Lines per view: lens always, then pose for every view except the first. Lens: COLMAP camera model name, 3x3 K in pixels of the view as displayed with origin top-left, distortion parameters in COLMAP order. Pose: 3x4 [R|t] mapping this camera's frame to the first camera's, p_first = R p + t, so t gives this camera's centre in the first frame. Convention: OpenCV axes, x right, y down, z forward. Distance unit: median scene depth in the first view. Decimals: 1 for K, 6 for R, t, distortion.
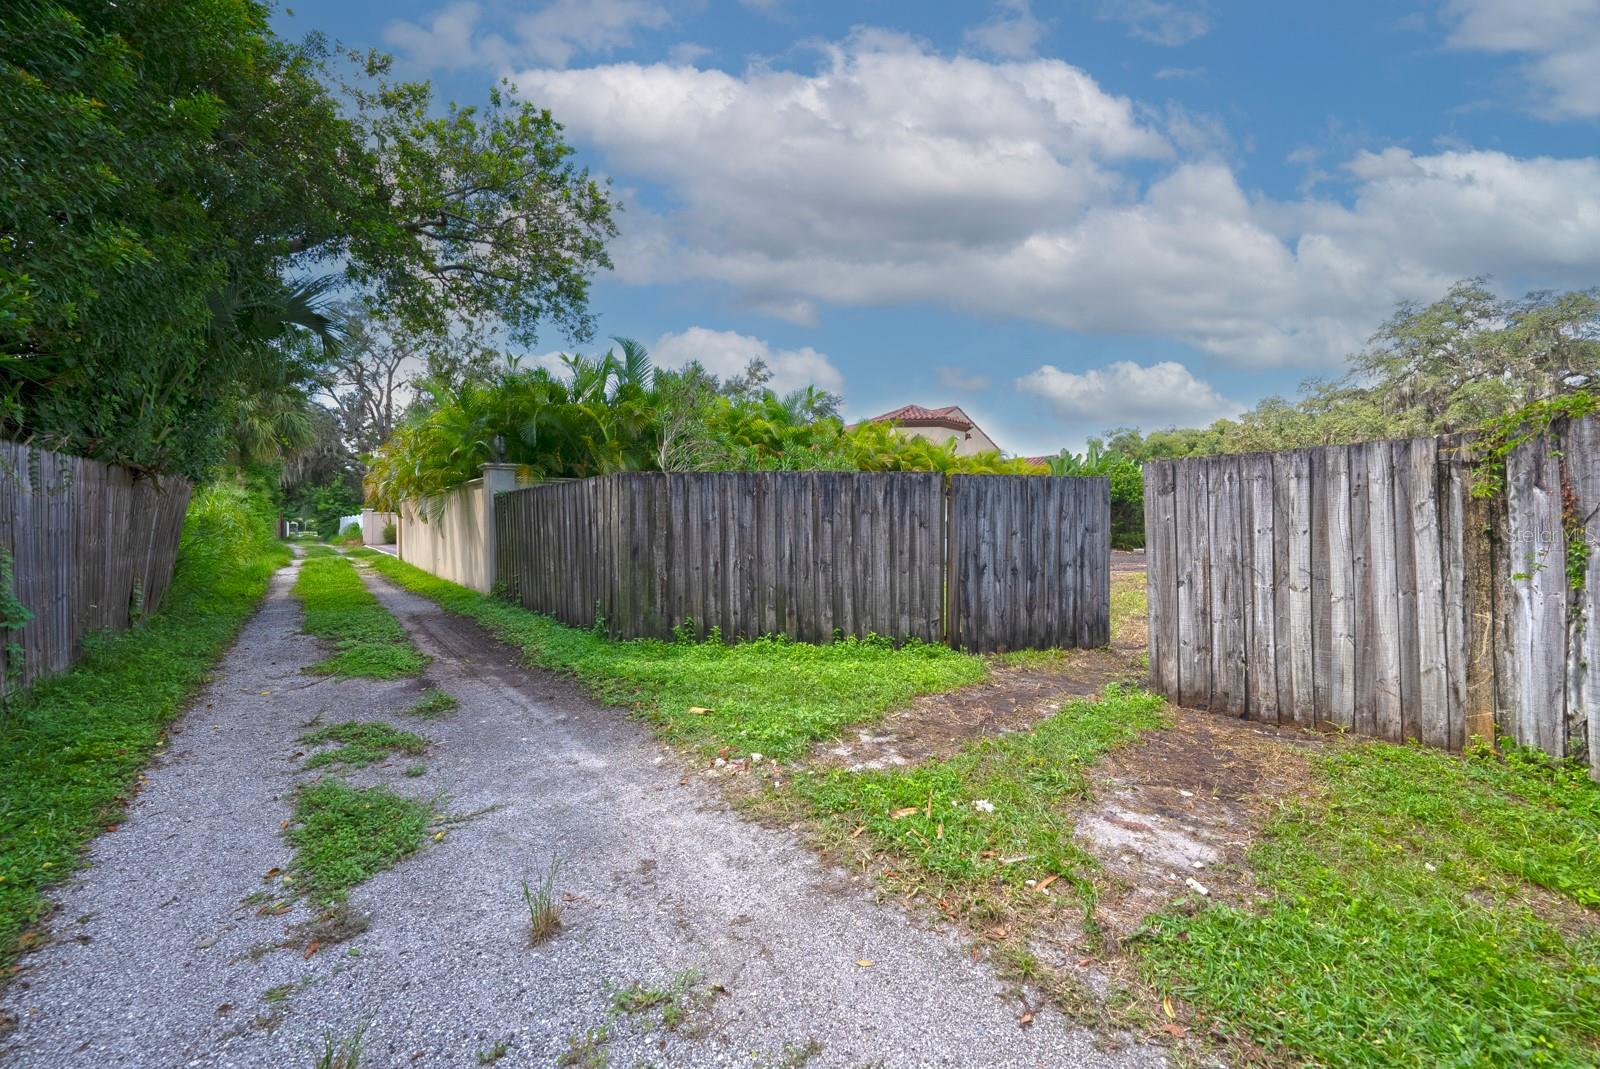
lens RADIAL K [[555.8, 0, 803.0], [0, 555.8, 527.7], [0, 0, 1]] dist [-0.029491, 0.006597]
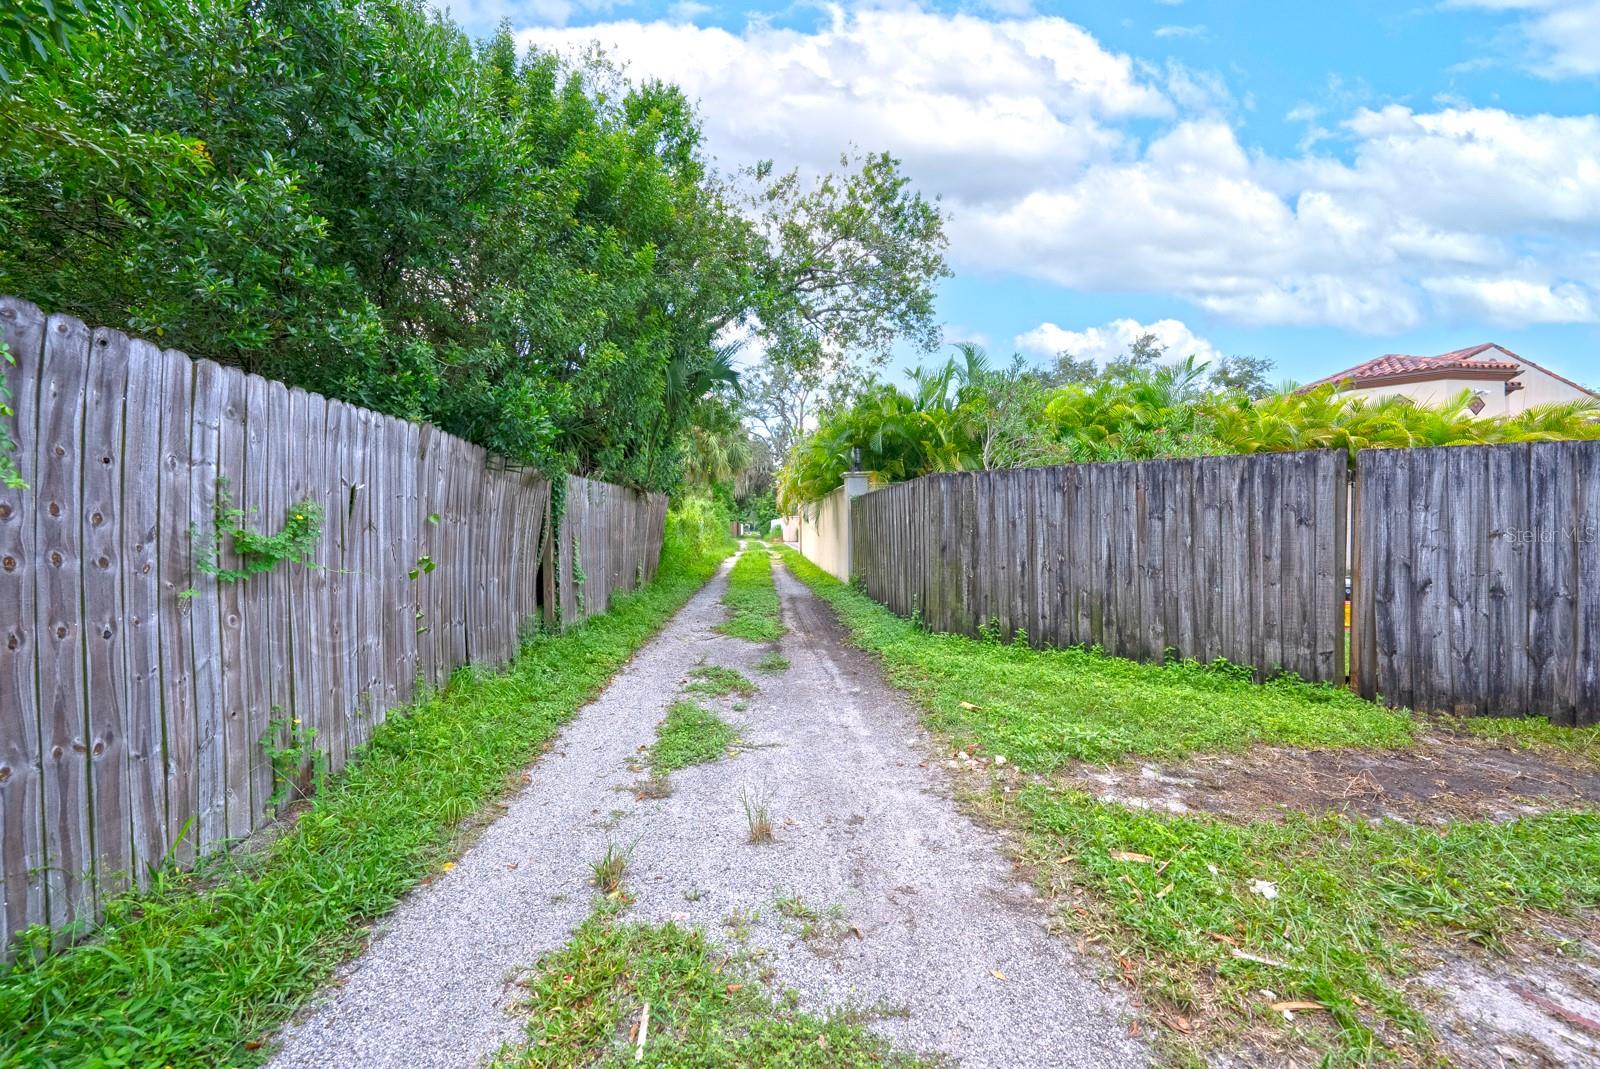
lens RADIAL K [[555.8, 0, 803.0], [0, 555.8, 527.7], [0, 0, 1]] dist [-0.029491, 0.006597]
pose [[0.794643, 0.000557, -0.607076, 0.124729], [-0.001688, 0.999998, -0.001292, 0.004717], [0.607074, 0.002051, 0.794642, 0.009909]]
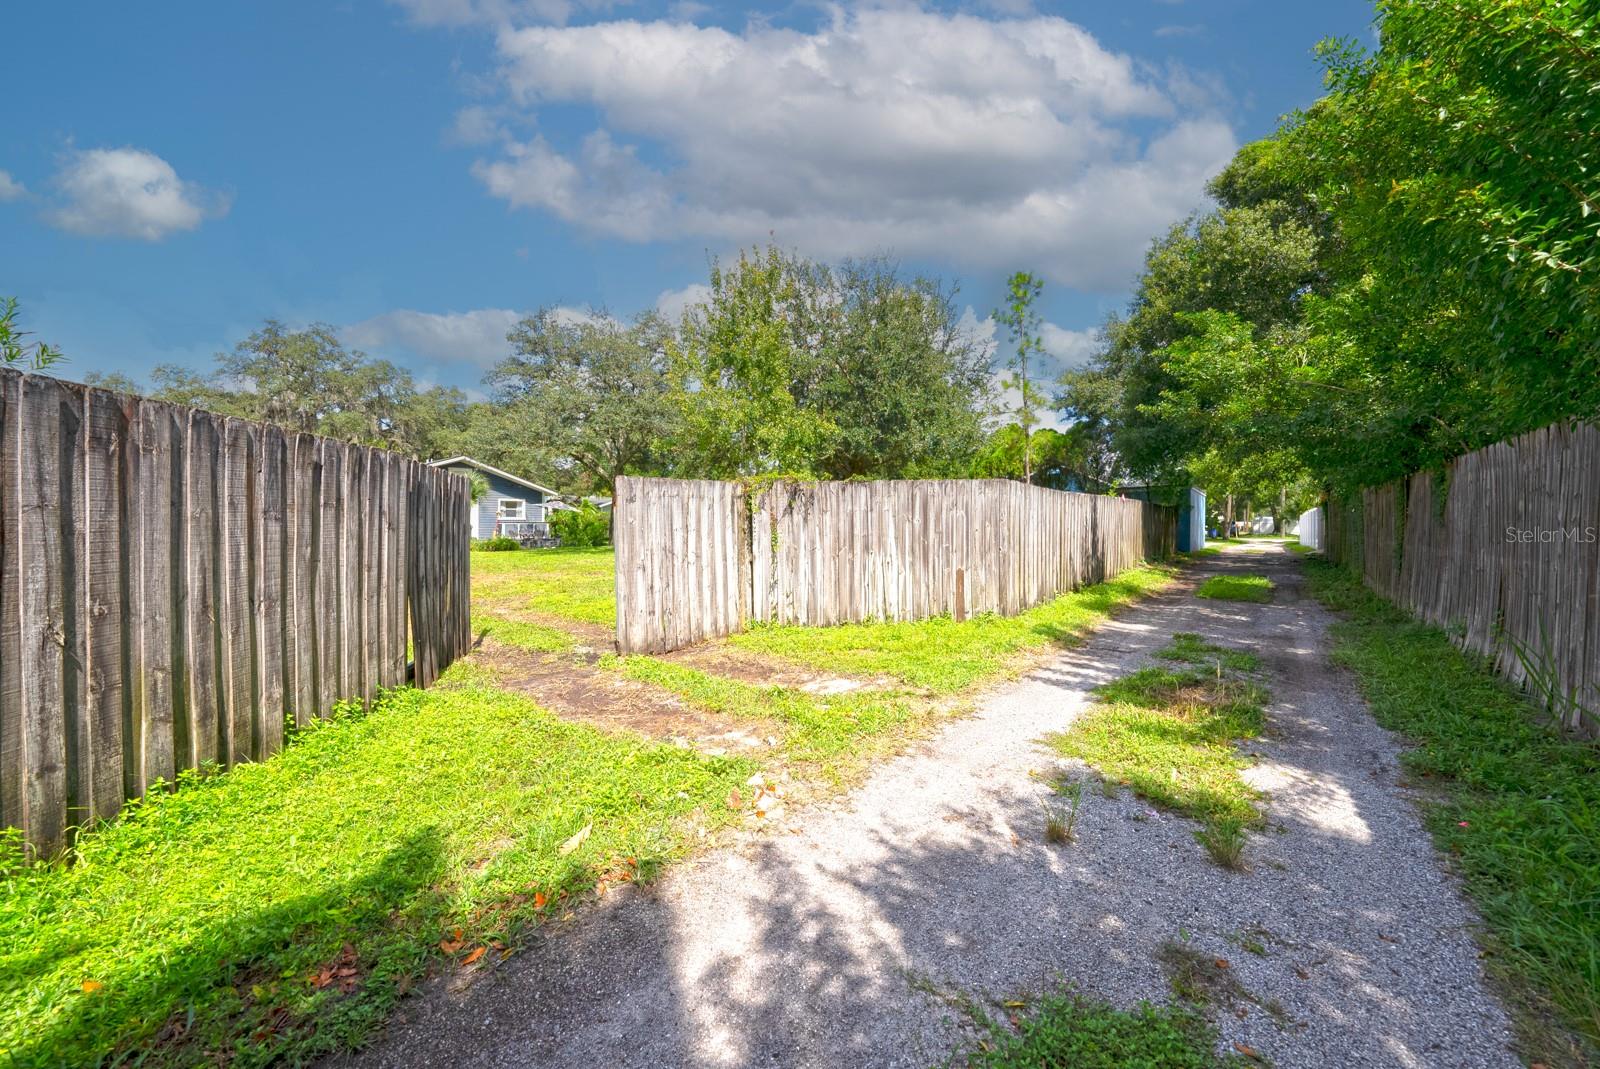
lens RADIAL K [[555.8, 0, 803.0], [0, 555.8, 527.7], [0, 0, 1]] dist [-0.029491, 0.006597]
pose [[-0.114784, -0.002819, 0.993386, -0.539280], [0.011381, 0.999927, 0.004152, -0.001005], [-0.993325, 0.011783, -0.114744, 0.557512]]
